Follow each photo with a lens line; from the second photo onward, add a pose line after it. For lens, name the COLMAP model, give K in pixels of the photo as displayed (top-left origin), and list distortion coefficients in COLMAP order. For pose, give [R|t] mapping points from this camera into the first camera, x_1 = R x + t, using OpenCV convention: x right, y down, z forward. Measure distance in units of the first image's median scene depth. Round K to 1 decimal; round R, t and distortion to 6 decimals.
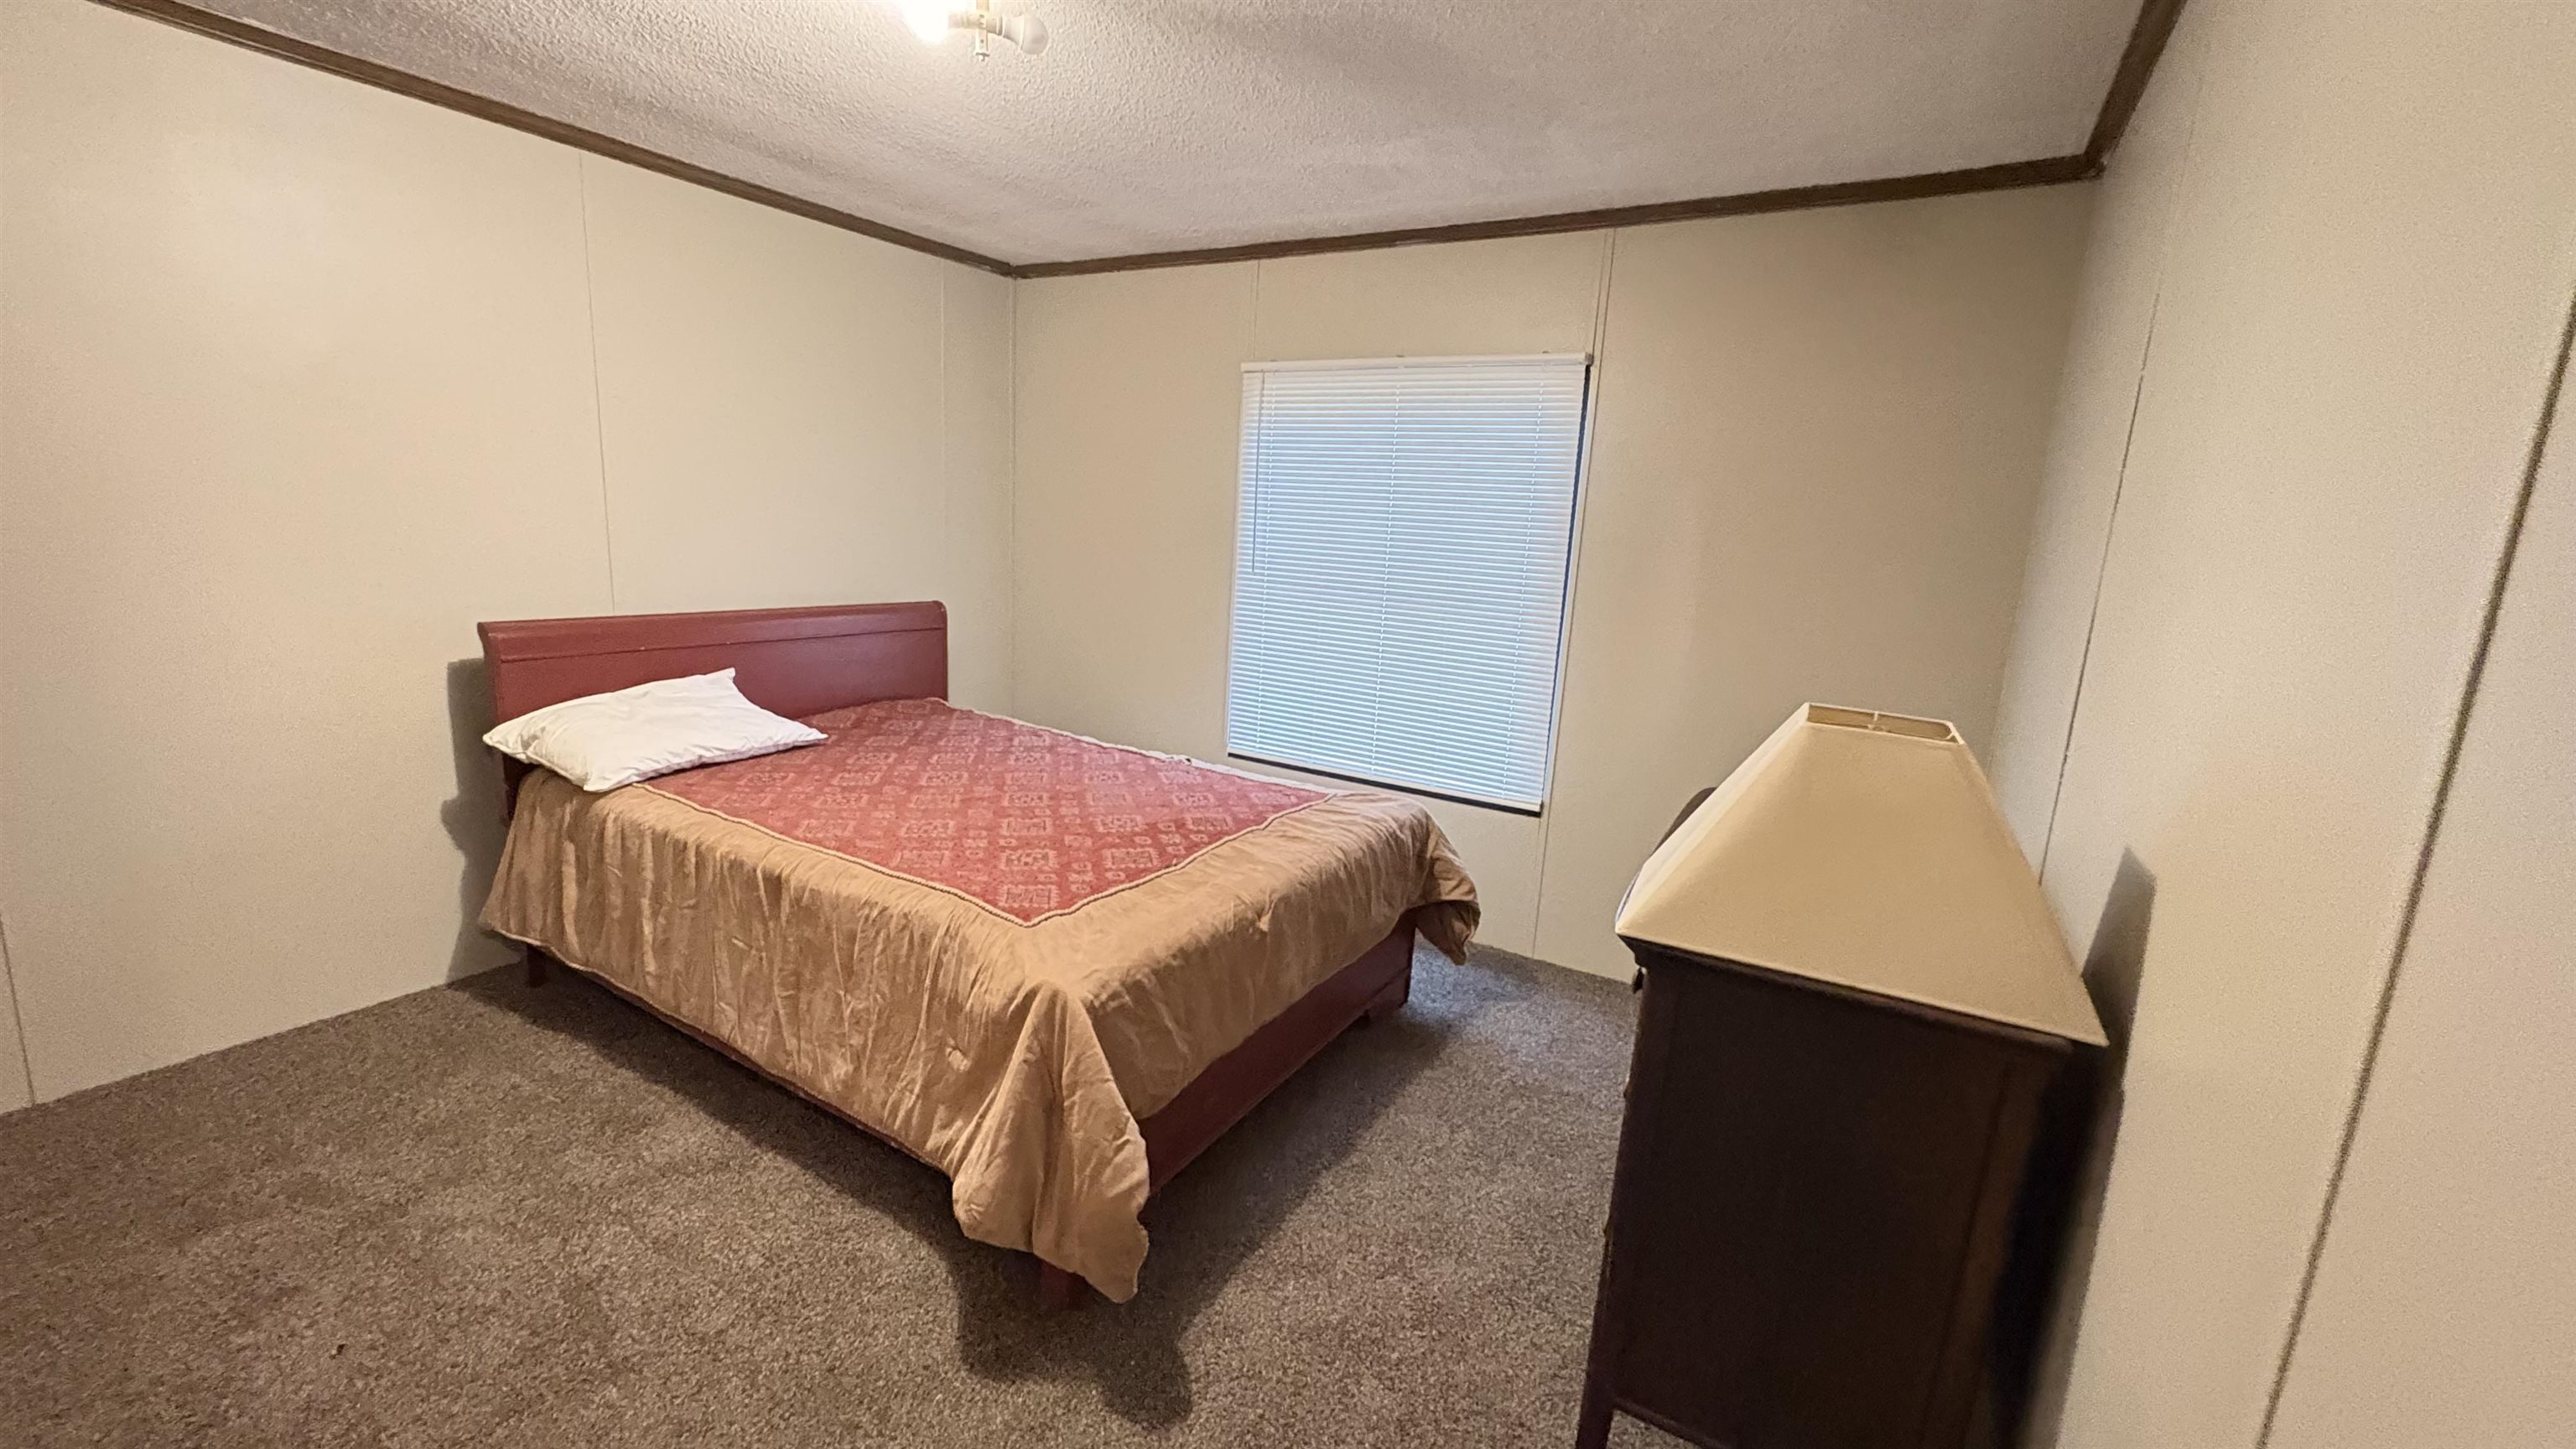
lens RADIAL K [[1023.3, 0, 1286.4], [0, 1023.3, 724.0], [0, 0, 1]] dist [-0.000734, 0.000648]
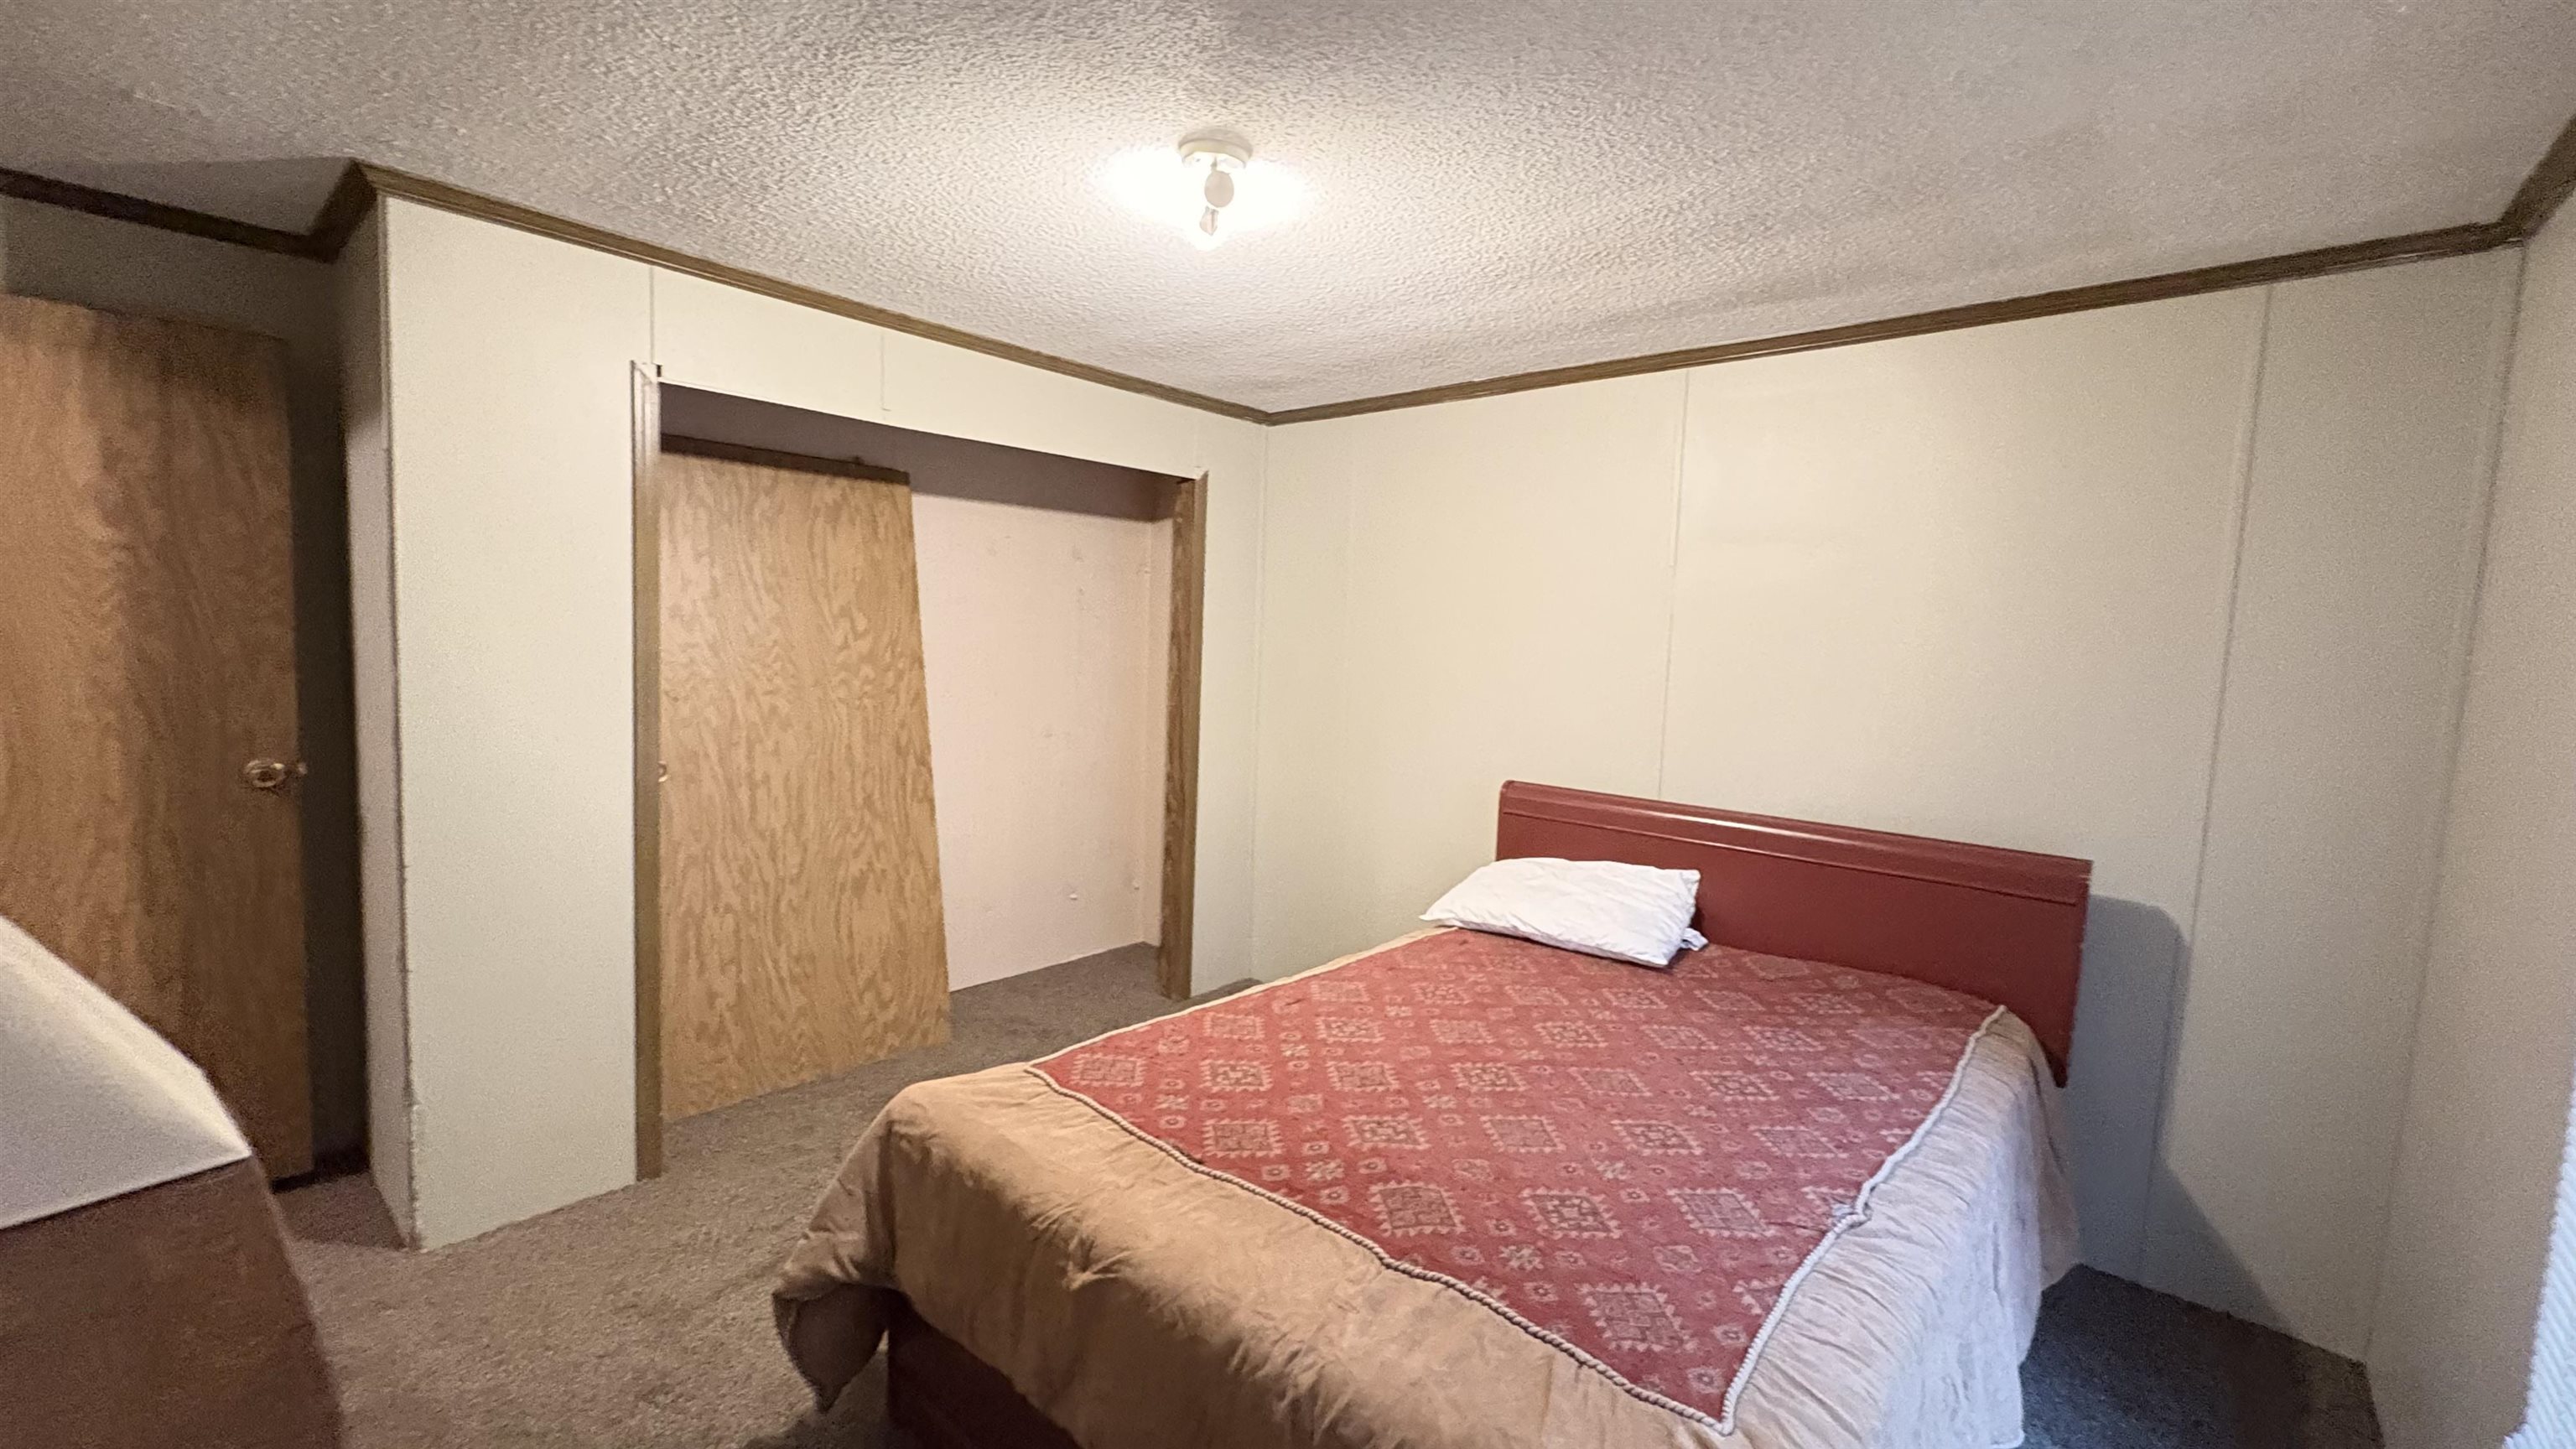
lens RADIAL K [[1023.3, 0, 1286.4], [0, 1023.3, 724.0], [0, 0, 1]] dist [-0.000734, 0.000648]
pose [[-0.166355, 0.024293, -0.985767, 0.516162], [-0.246850, 0.966839, 0.065484, -0.194481], [0.954668, 0.254230, -0.154842, 0.999933]]
